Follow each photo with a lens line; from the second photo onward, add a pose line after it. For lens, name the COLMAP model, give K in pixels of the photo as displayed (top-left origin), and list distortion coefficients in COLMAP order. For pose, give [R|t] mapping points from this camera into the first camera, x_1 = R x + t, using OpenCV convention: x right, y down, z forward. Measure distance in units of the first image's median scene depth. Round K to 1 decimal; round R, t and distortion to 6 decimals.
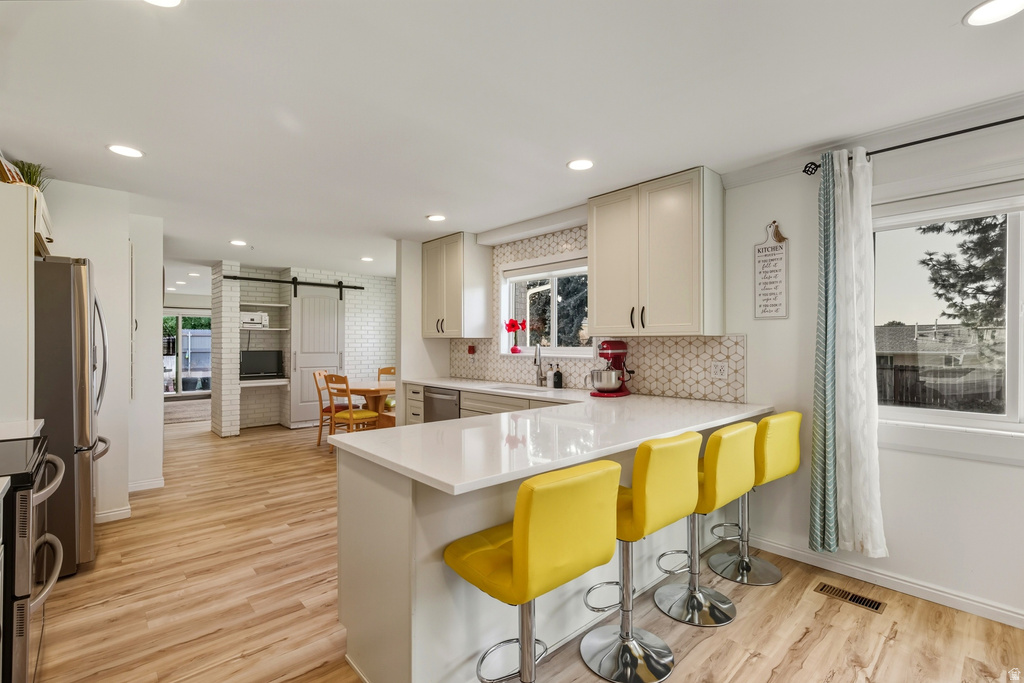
lens RADIAL K [[469.4, 0, 509.1], [0, 469.4, 345.5], [0, 0, 1]] dist [-0.000257, 0.001179]
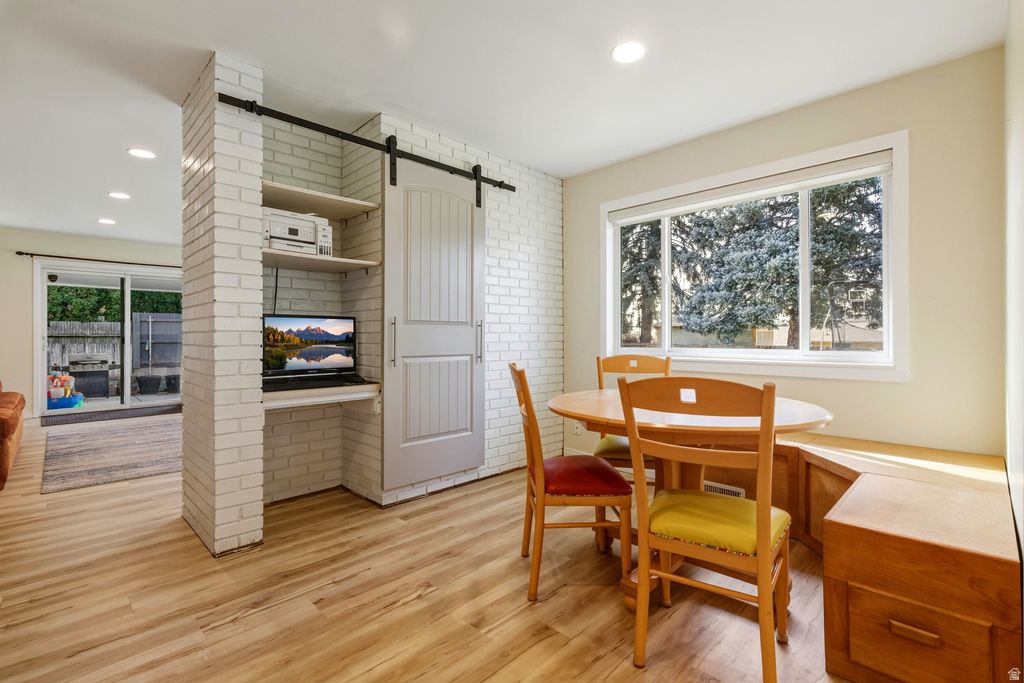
lens RADIAL K [[469.4, 0, 511.2], [0, 469.4, 334.9], [0, 0, 1]] dist [-0.000257, 0.001179]
pose [[0.998742, -0.006813, 0.049685, -0.613509], [0.007149, 0.999953, -0.006593, 0.051660], [-0.049638, 0.006940, 0.998743, 0.961548]]
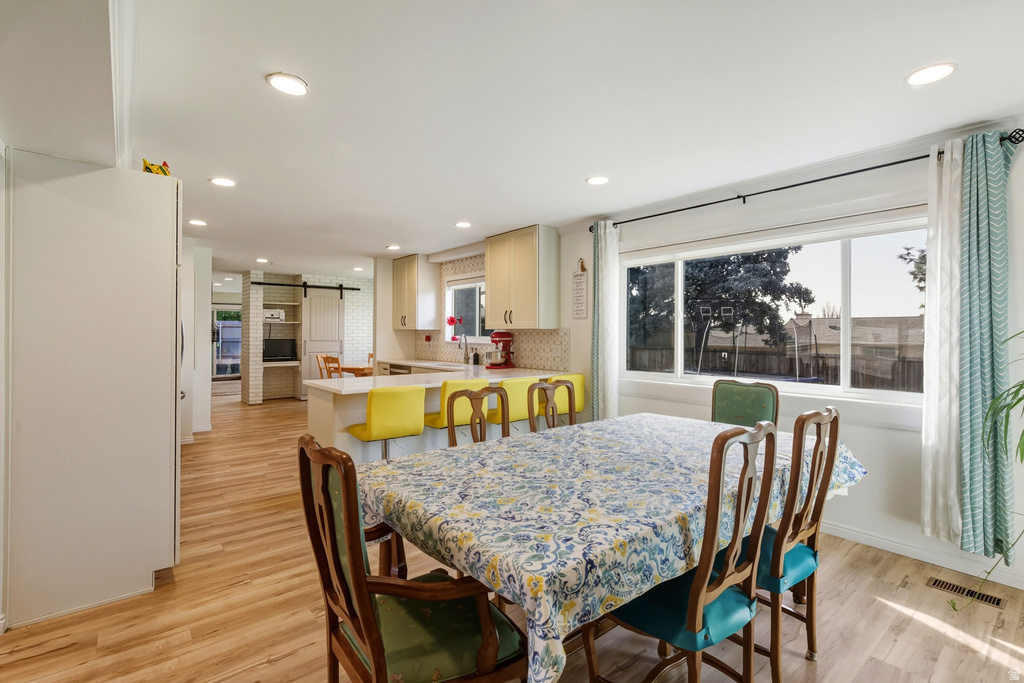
lens RADIAL K [[469.4, 0, 510.7], [0, 469.4, 335.8], [0, 0, 1]] dist [-0.000257, 0.001179]
pose [[0.999172, 0.001002, -0.040664, 0.263147], [-0.001013, 0.999999, -0.000245, 0.002469], [0.040664, 0.000286, 0.999173, -0.432971]]
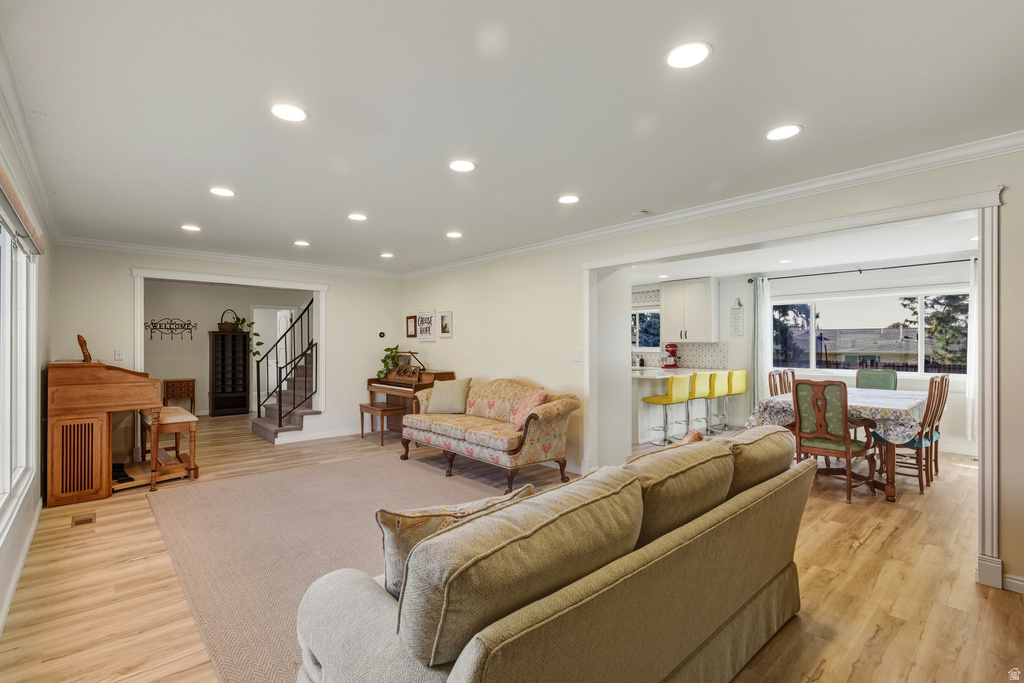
lens RADIAL K [[469.4, 0, 519.4], [0, 469.4, 344.9], [0, 0, 1]] dist [-0.000257, 0.001179]
pose [[0.999985, -0.000399, 0.005453, -0.442355], [0.000422, 0.999991, -0.004269, 0.002591], [-0.005451, 0.004272, 0.999976, -1.067111]]
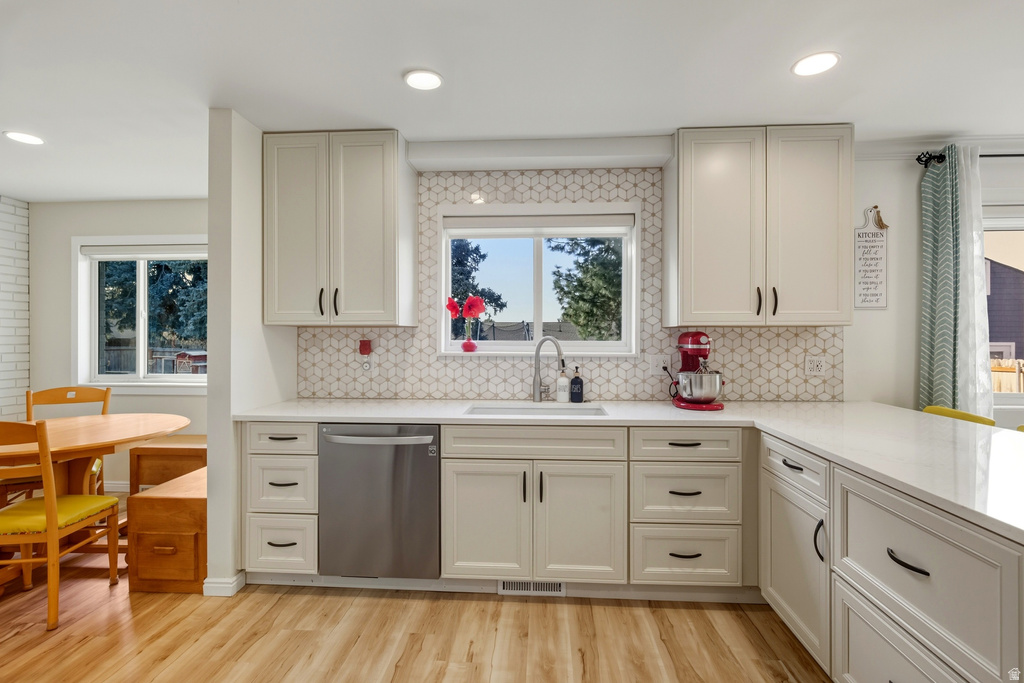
lens RADIAL K [[469.4, 0, 516.4], [0, 469.4, 342.2], [0, 0, 1]] dist [-0.000257, 0.001179]
pose [[0.714239, -0.010713, 0.699820, -0.417608], [0.004312, 0.999931, 0.010907, -0.002701], [-0.699889, -0.004772, 0.714236, 0.563953]]
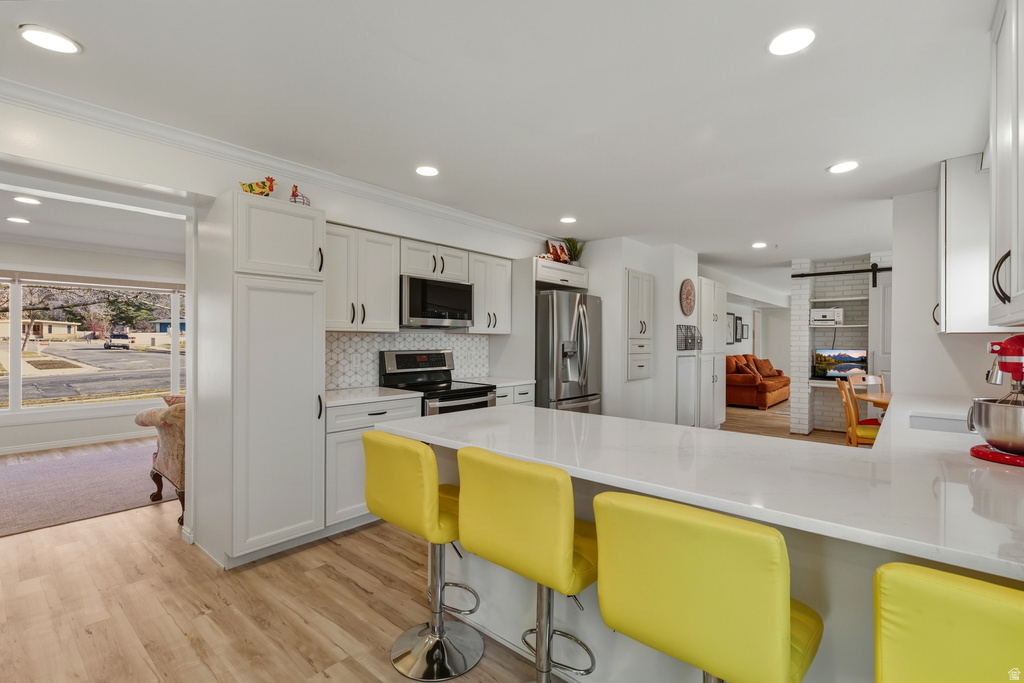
lens RADIAL K [[469.4, 0, 512.3], [0, 469.4, 340.6], [0, 0, 1]] dist [-0.000257, 0.001179]
pose [[0.140269, -0.000007, -0.990113, 0.482789], [-0.006813, 0.999976, -0.000972, -0.001520], [0.990090, 0.006882, 0.140265, 0.380917]]
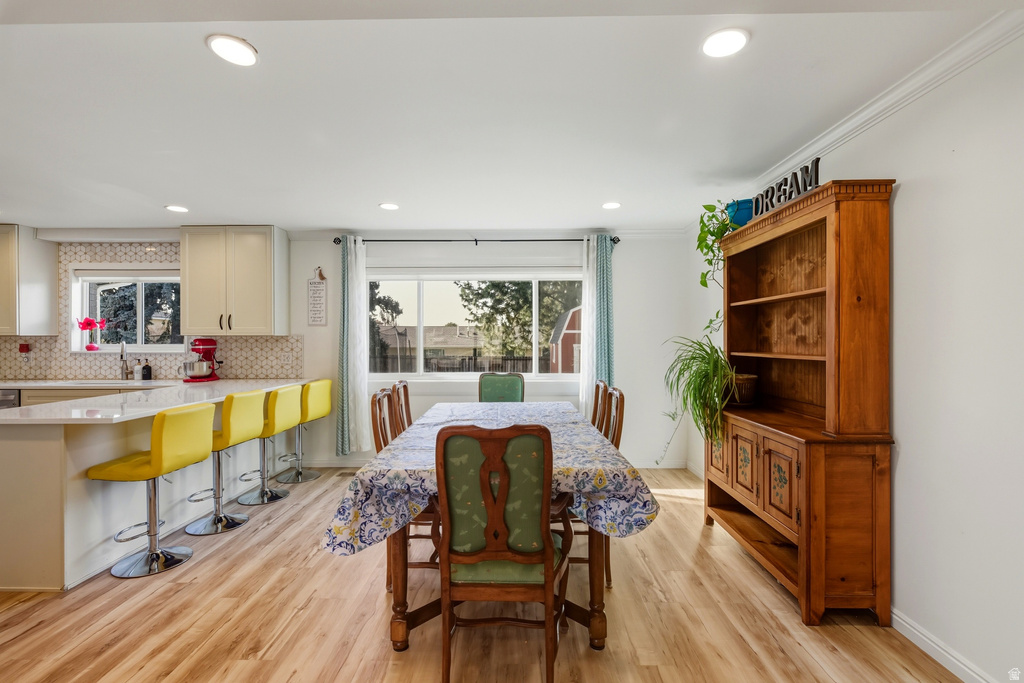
lens RADIAL K [[469.4, 0, 513.1], [0, 469.4, 338.5], [0, 0, 1]] dist [-0.000257, 0.001179]
pose [[0.684632, 0.000320, 0.728889, -0.115969], [0.005307, 0.999971, -0.005423, 0.000667], [-0.728869, 0.007581, 0.684611, -0.424077]]
